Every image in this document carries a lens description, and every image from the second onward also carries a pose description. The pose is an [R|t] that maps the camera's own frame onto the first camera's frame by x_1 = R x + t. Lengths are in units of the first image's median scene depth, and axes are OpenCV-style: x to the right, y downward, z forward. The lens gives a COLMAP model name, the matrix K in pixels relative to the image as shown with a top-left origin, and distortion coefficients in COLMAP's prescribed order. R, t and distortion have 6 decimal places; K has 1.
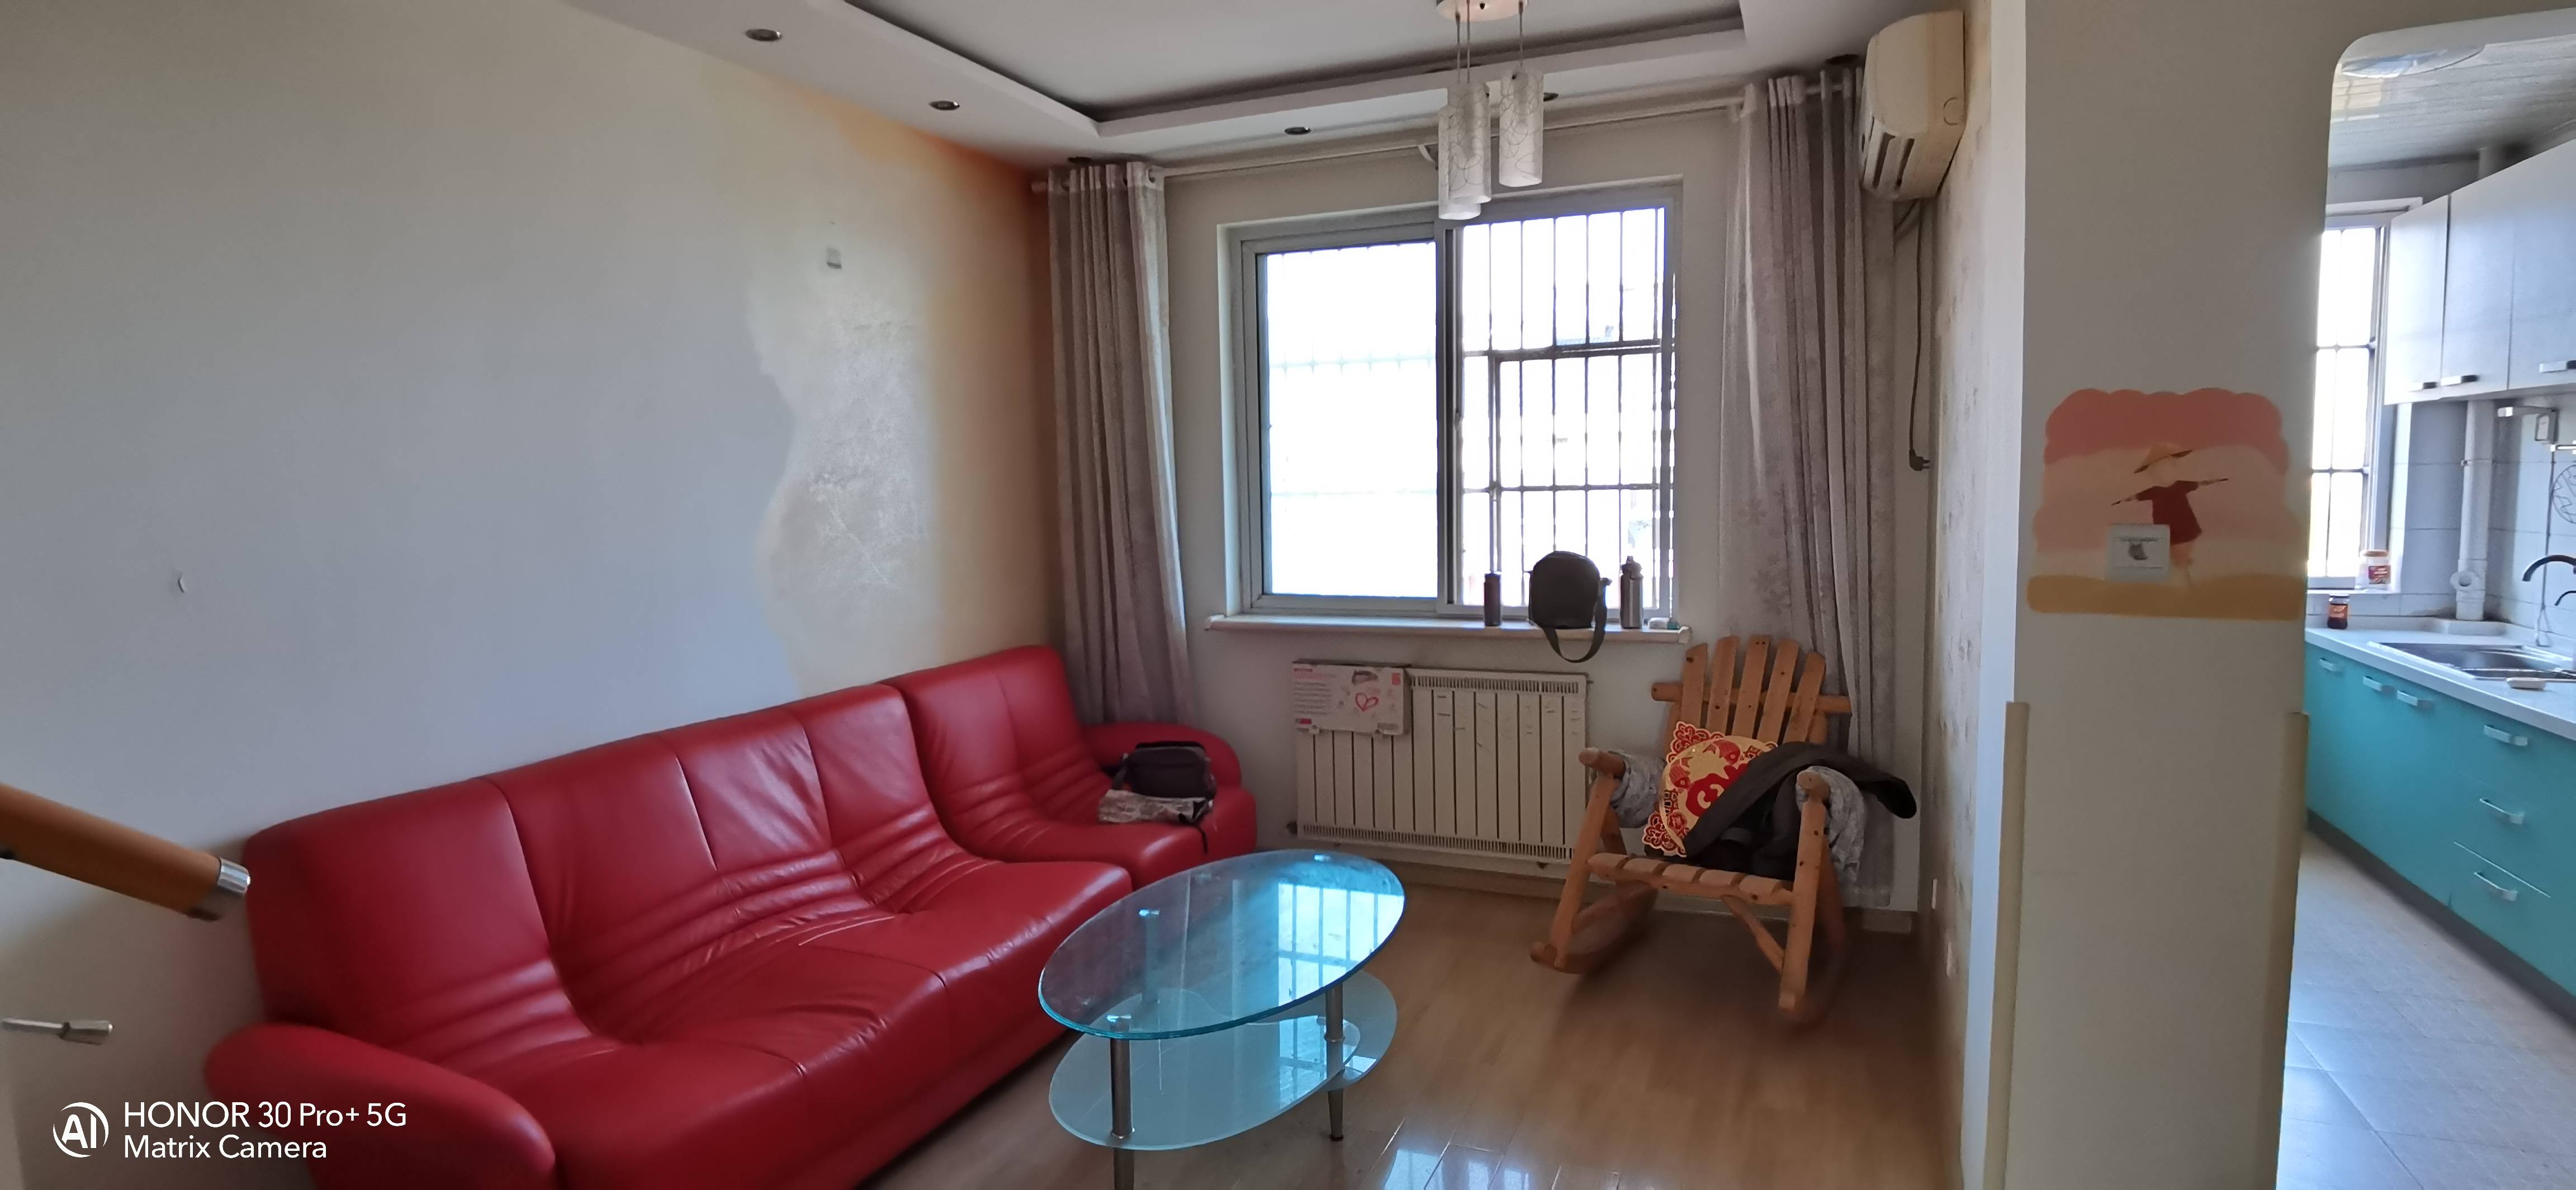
lens RADIAL K [[1243.7, 0, 1294.9], [0, 1243.7, 589.3], [0, 0, 1]] dist [-0.021148, -0.000794]
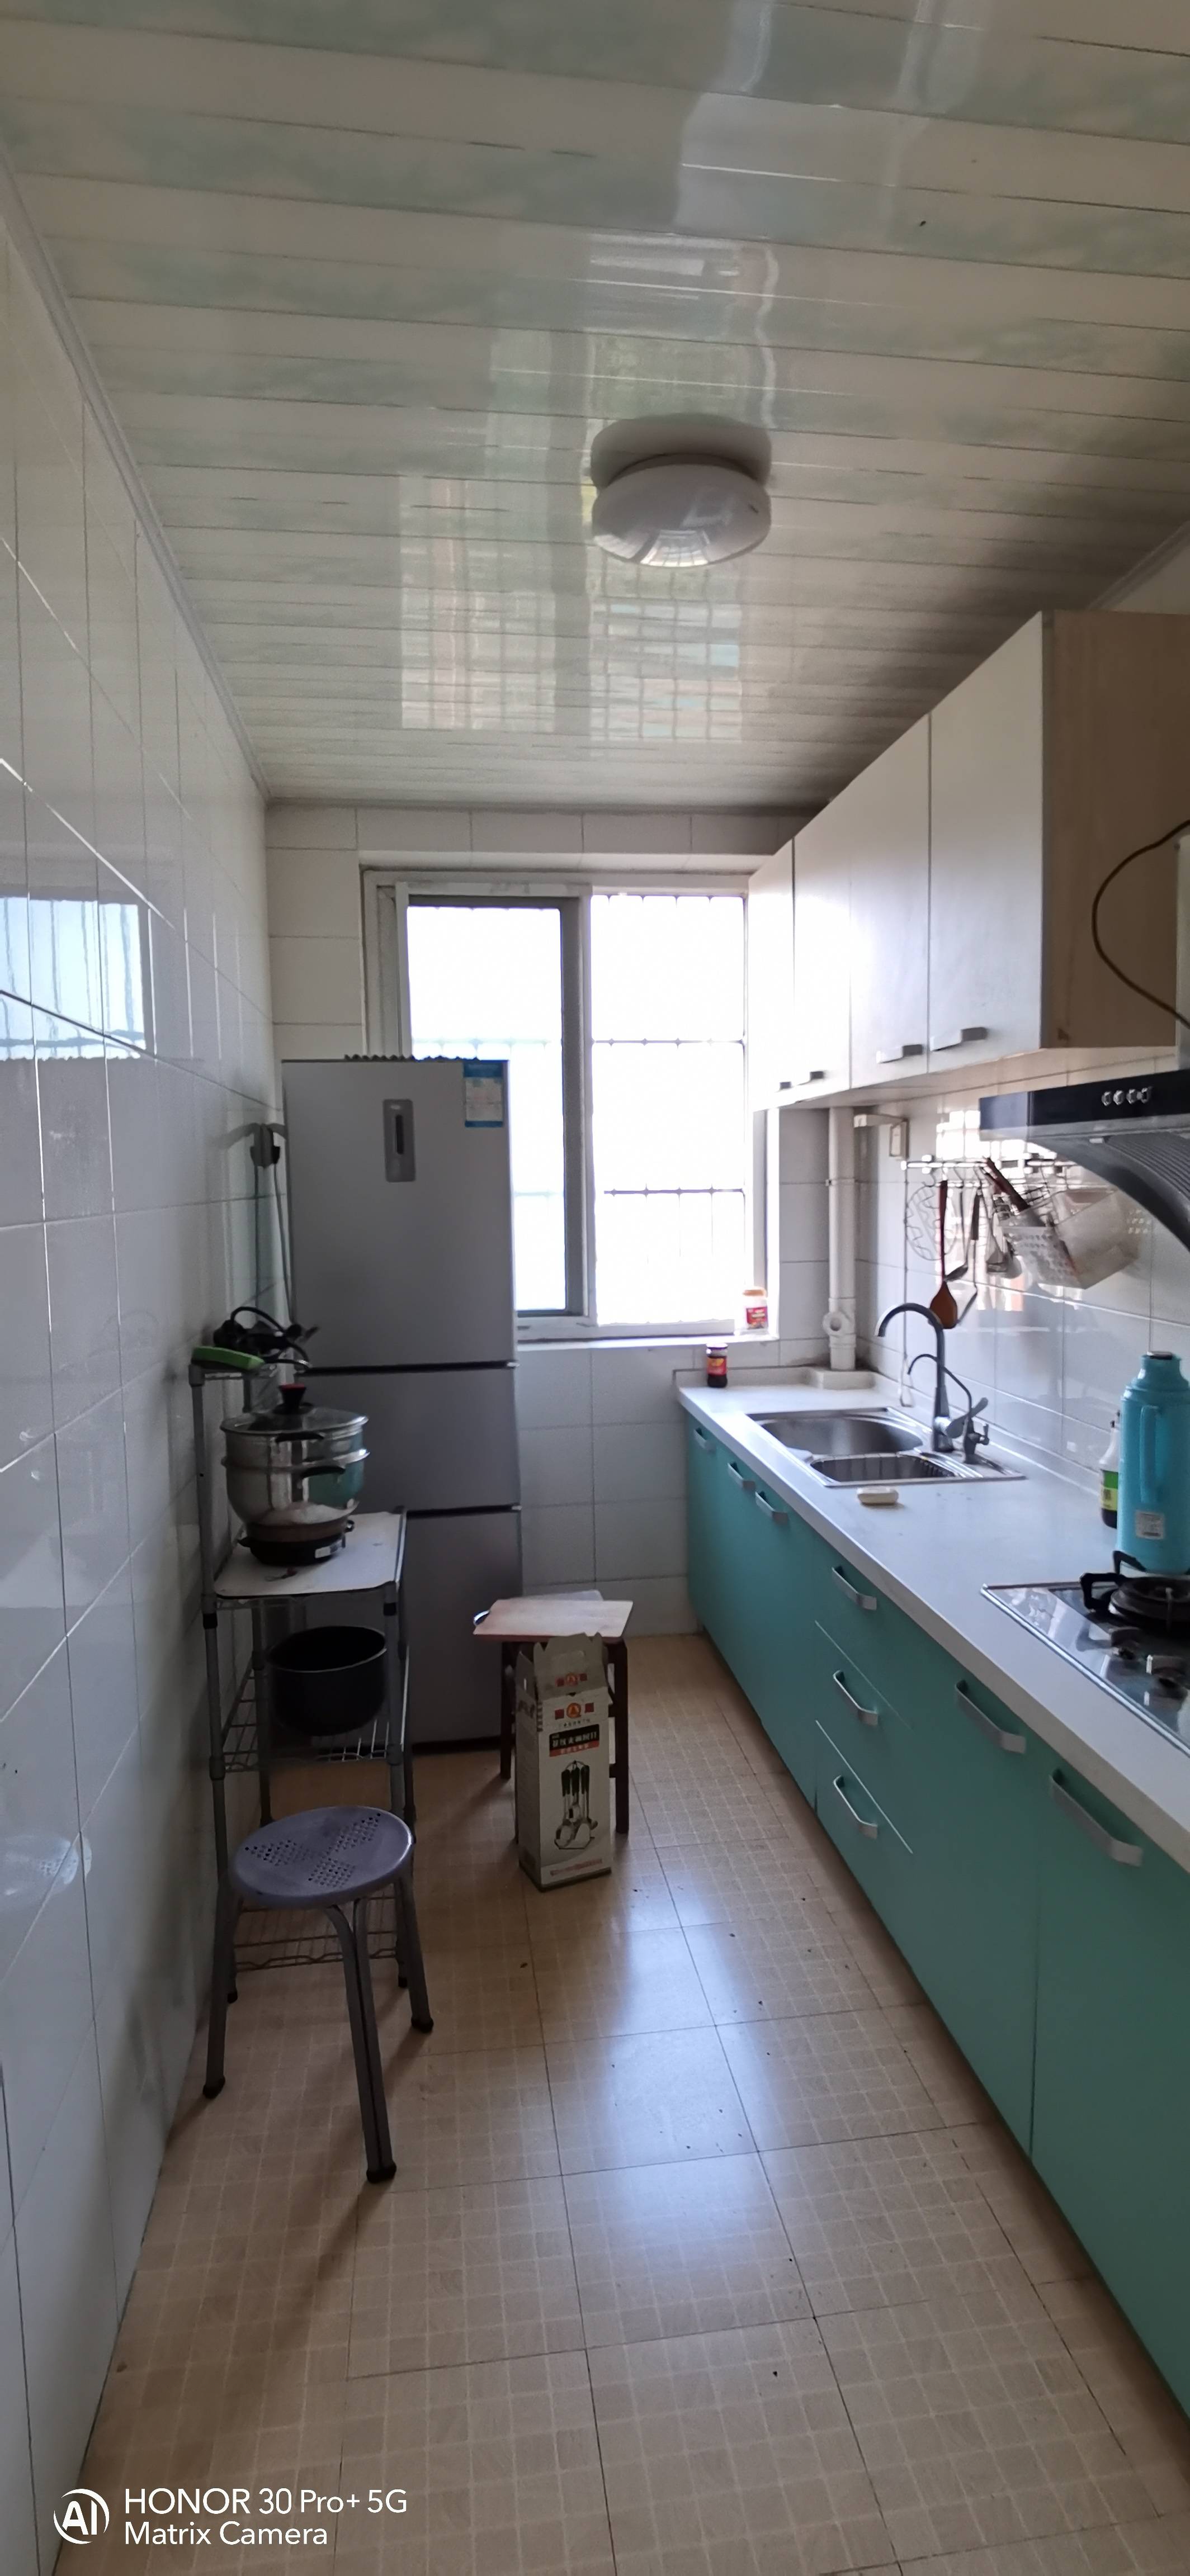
lens RADIAL K [[1243.7, 0, 595.8], [0, 1243.7, 1293.1], [0, 0, 1]] dist [-0.021148, -0.000794]
pose [[0.861838, -0.041598, 0.505474, 0.392279], [0.043684, 0.999015, 0.007731, -0.041874], [-0.505298, 0.015418, 0.862807, 0.351186]]
